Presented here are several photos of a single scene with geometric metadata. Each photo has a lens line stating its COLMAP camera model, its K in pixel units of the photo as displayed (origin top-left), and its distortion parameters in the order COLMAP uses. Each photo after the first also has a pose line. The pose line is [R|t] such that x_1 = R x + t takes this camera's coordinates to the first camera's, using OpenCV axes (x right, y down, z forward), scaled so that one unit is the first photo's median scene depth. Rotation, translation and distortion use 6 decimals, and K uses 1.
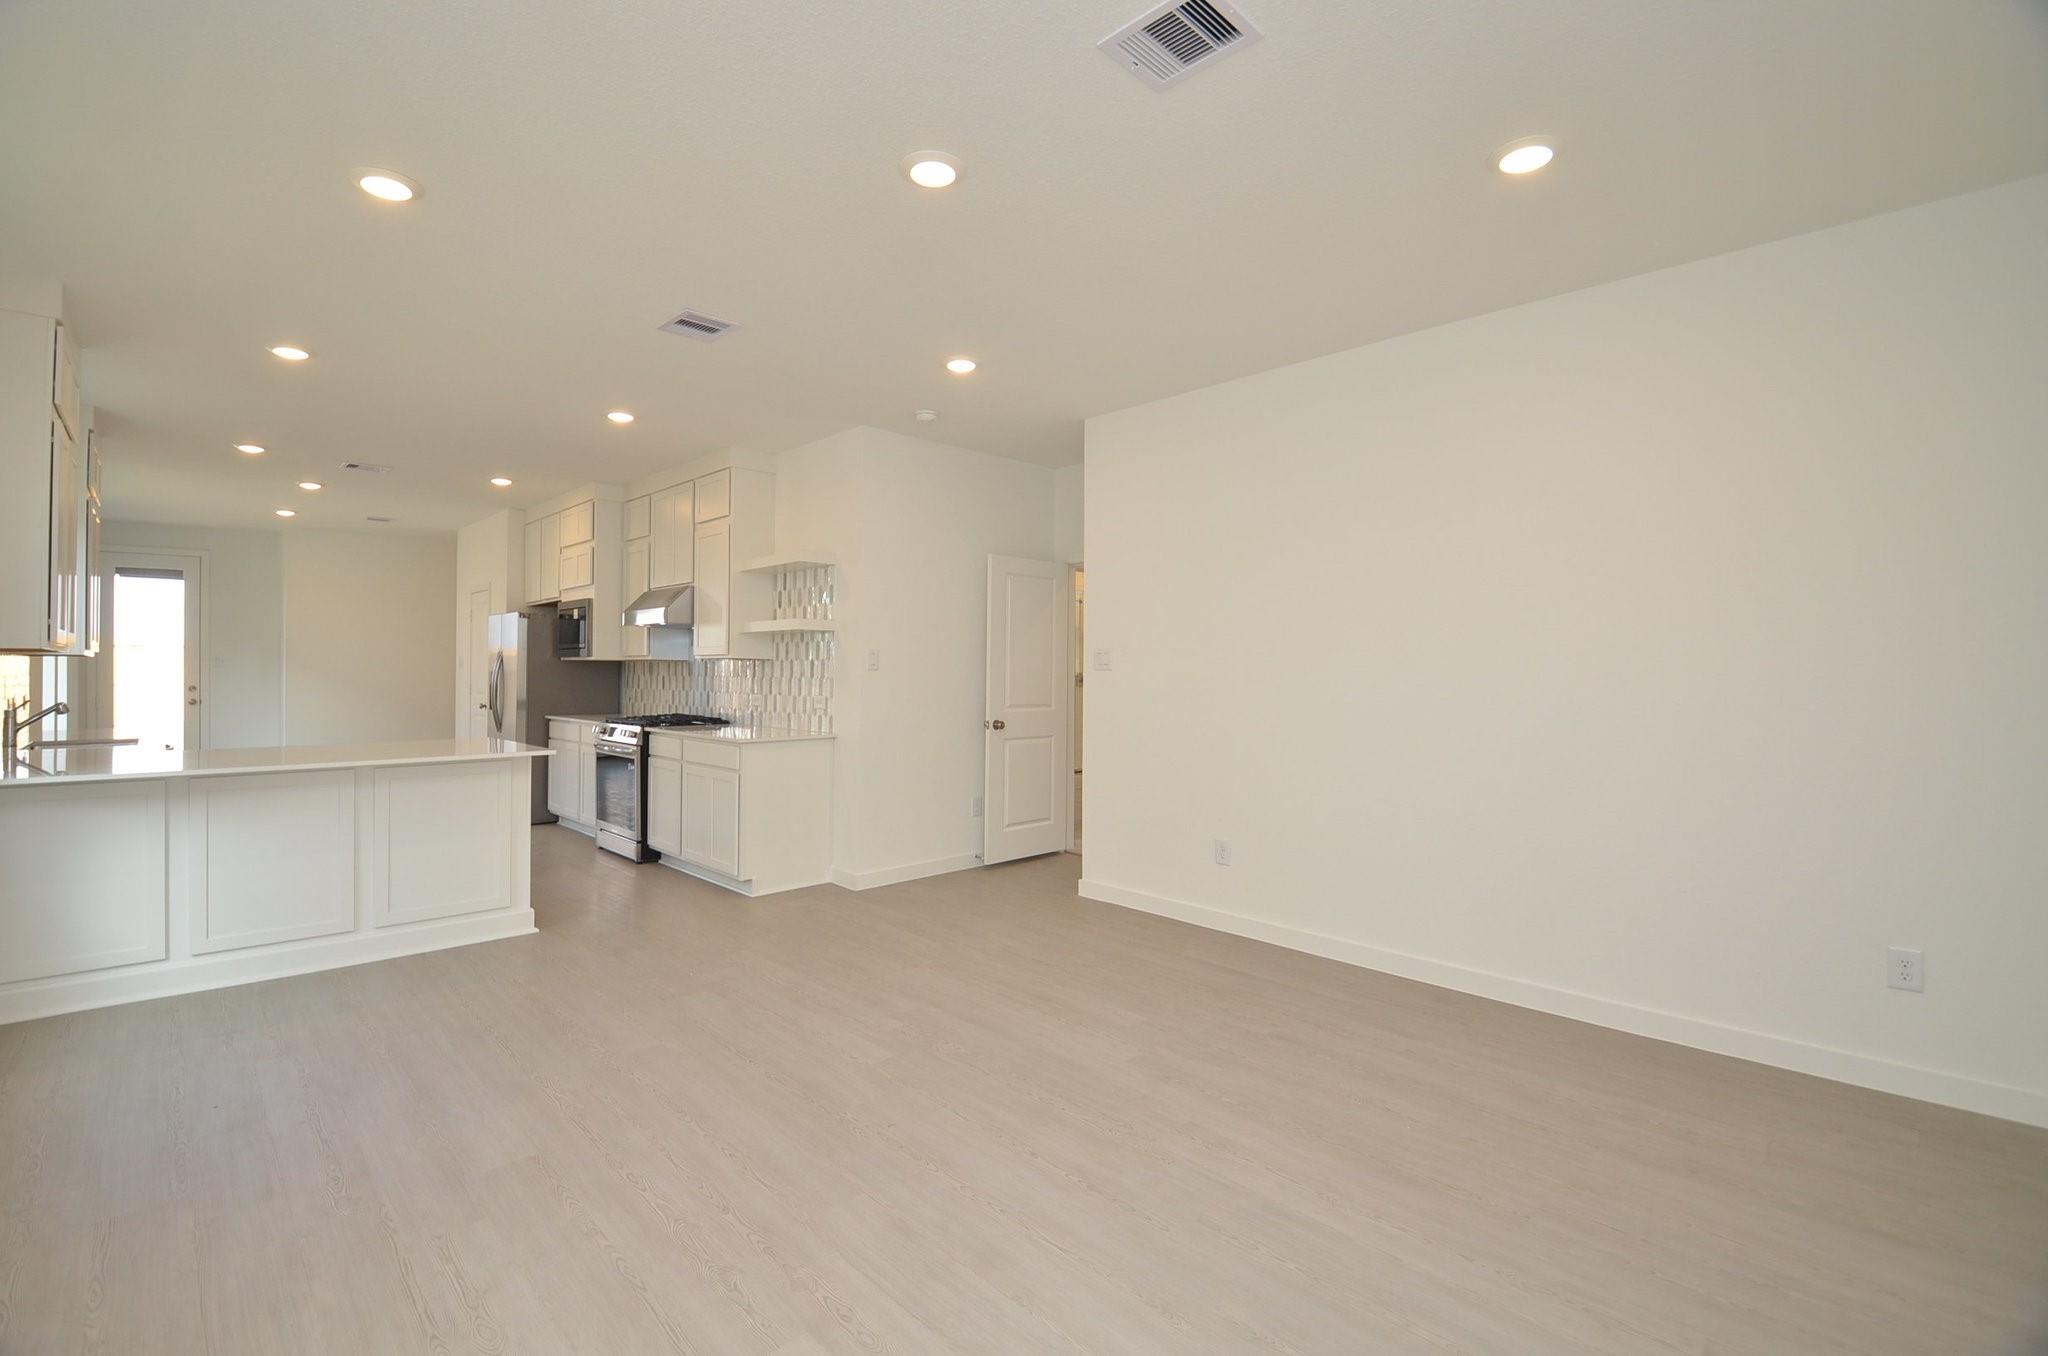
lens RADIAL K [[919.1, 0, 1004.0], [0, 919.1, 666.7], [0, 0, 1]] dist [-0.006839, -0.003500]
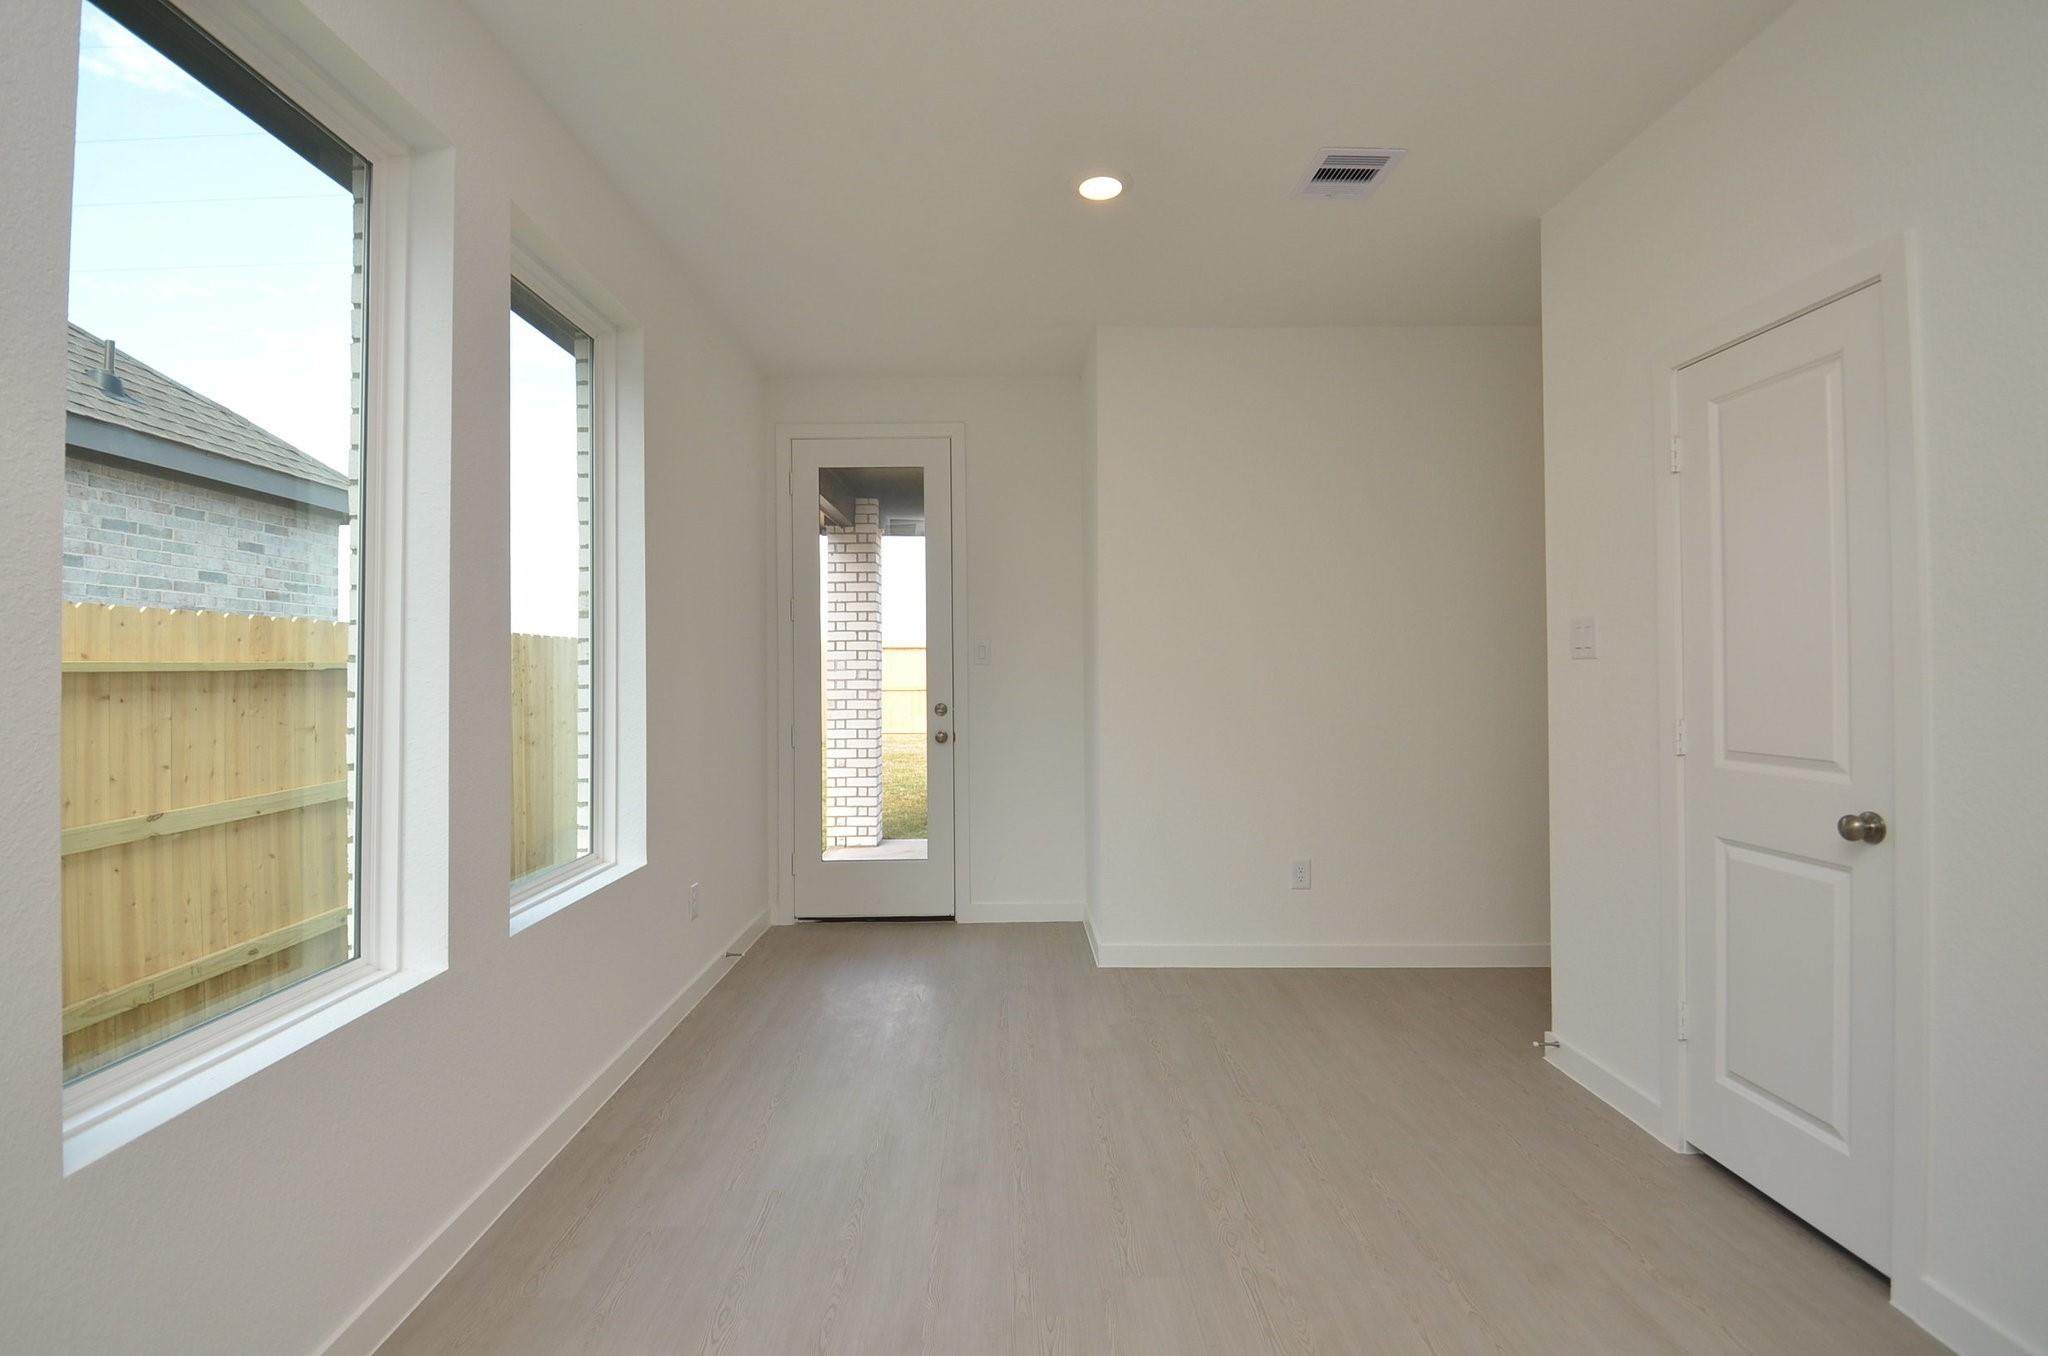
lens RADIAL K [[953.7, 0, 1005.2], [0, 953.7, 669.2], [0, 0, 1]] dist [-0.001428, -0.000844]
pose [[0.730478, -0.005931, -0.682910, -0.839443], [-0.001032, 0.999952, -0.009788, 0.012205], [0.682935, 0.007854, 0.730437, 1.055921]]
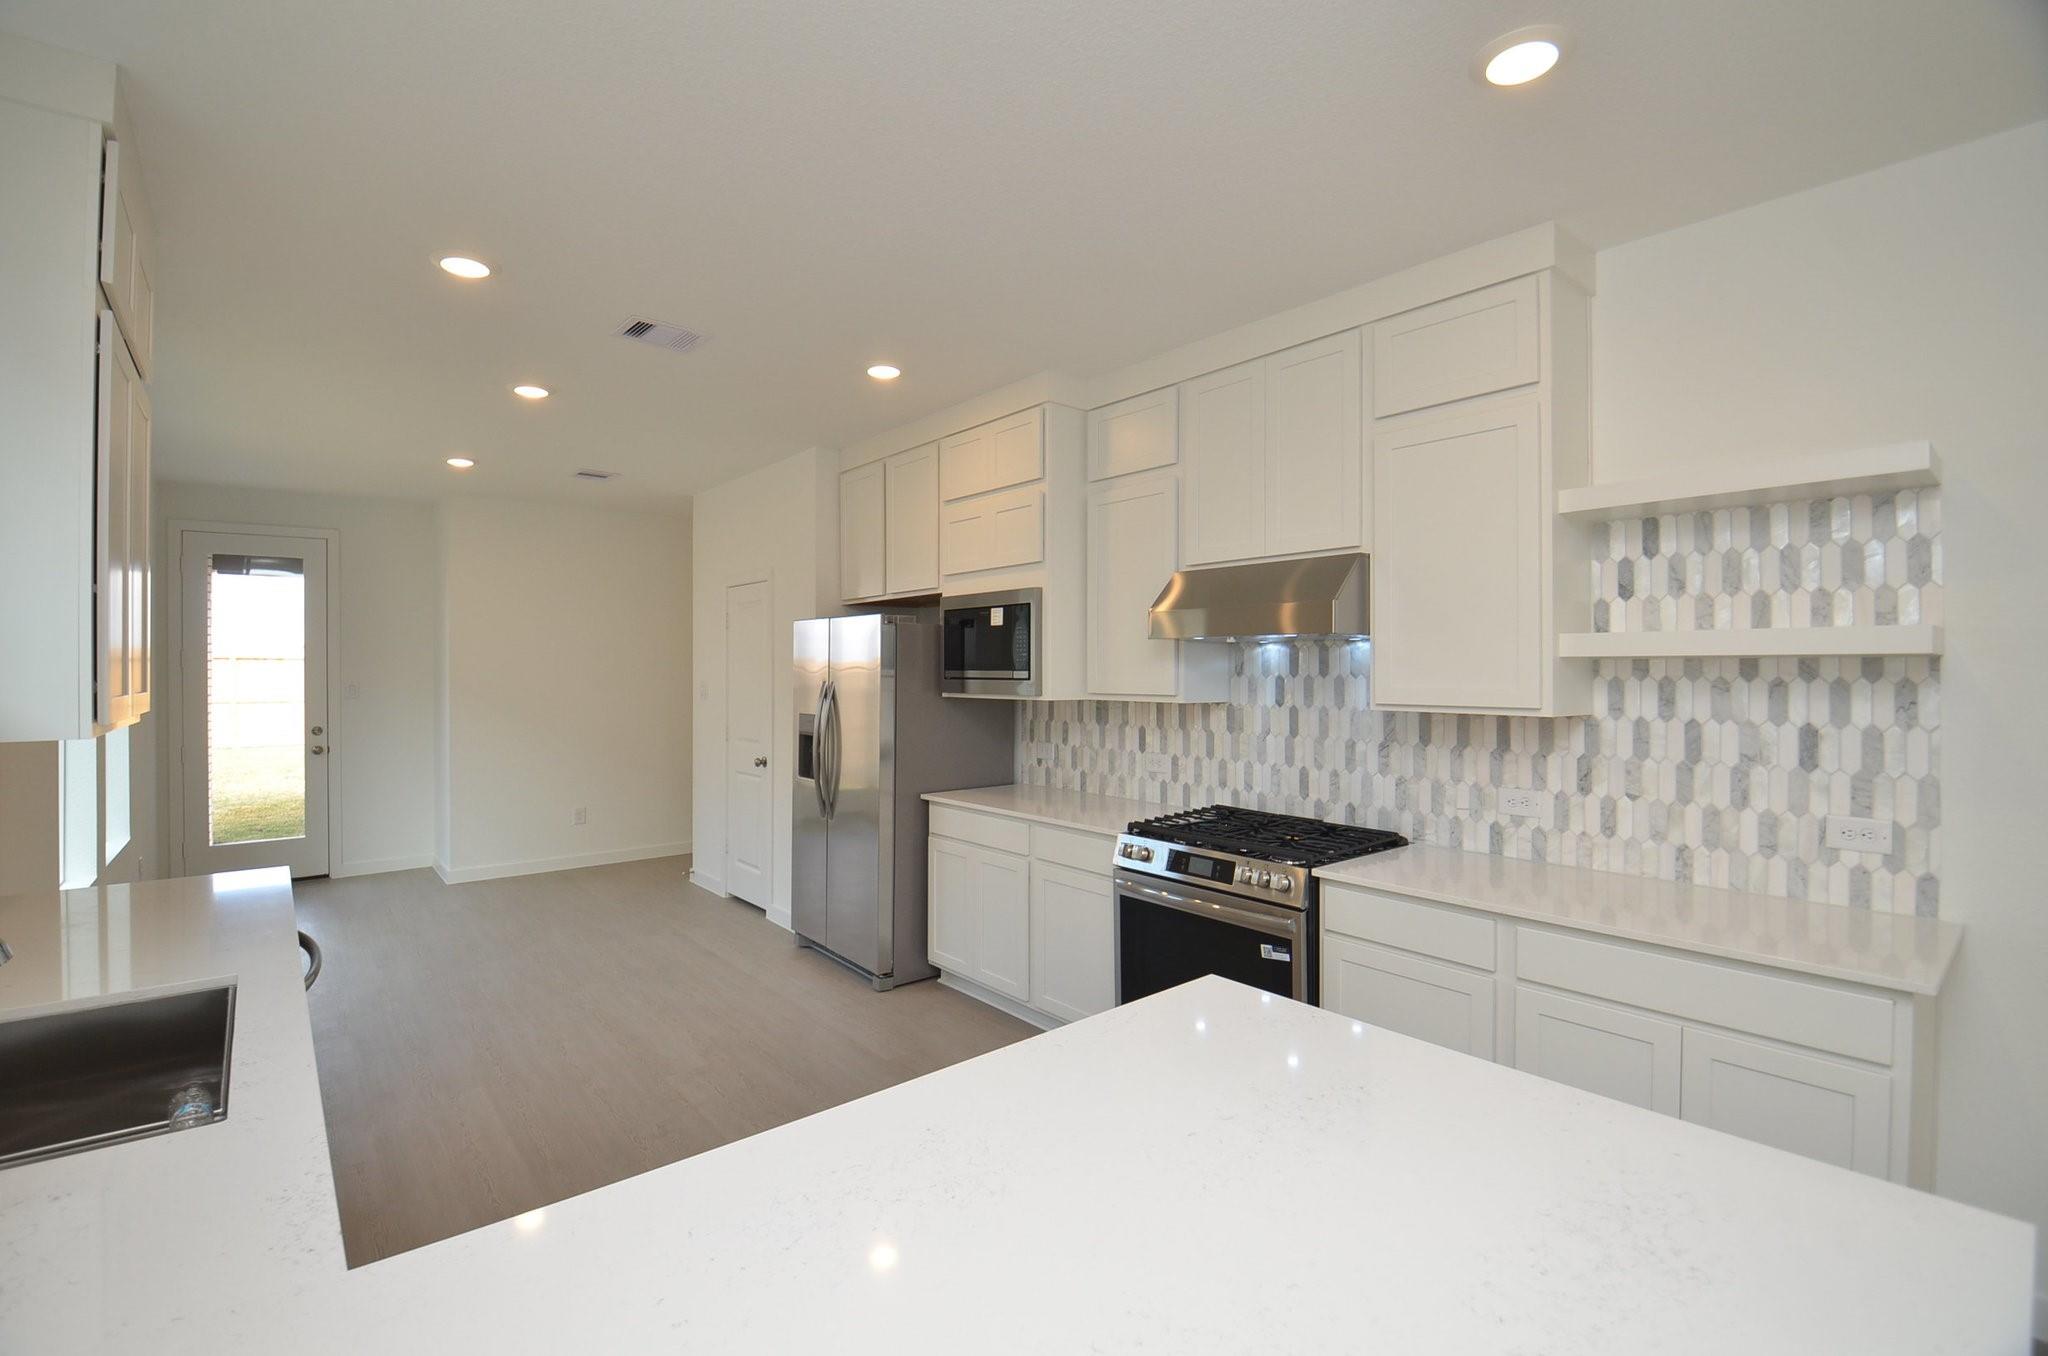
lens RADIAL K [[919.1, 0, 1023.6], [0, 919.1, 668.8], [0, 0, 1]] dist [-0.006839, -0.003500]
pose [[0.998178, -0.003061, -0.060268, -0.508302], [0.002868, 0.999991, -0.003278, -0.030722], [0.060278, 0.003099, 0.998177, 0.553101]]
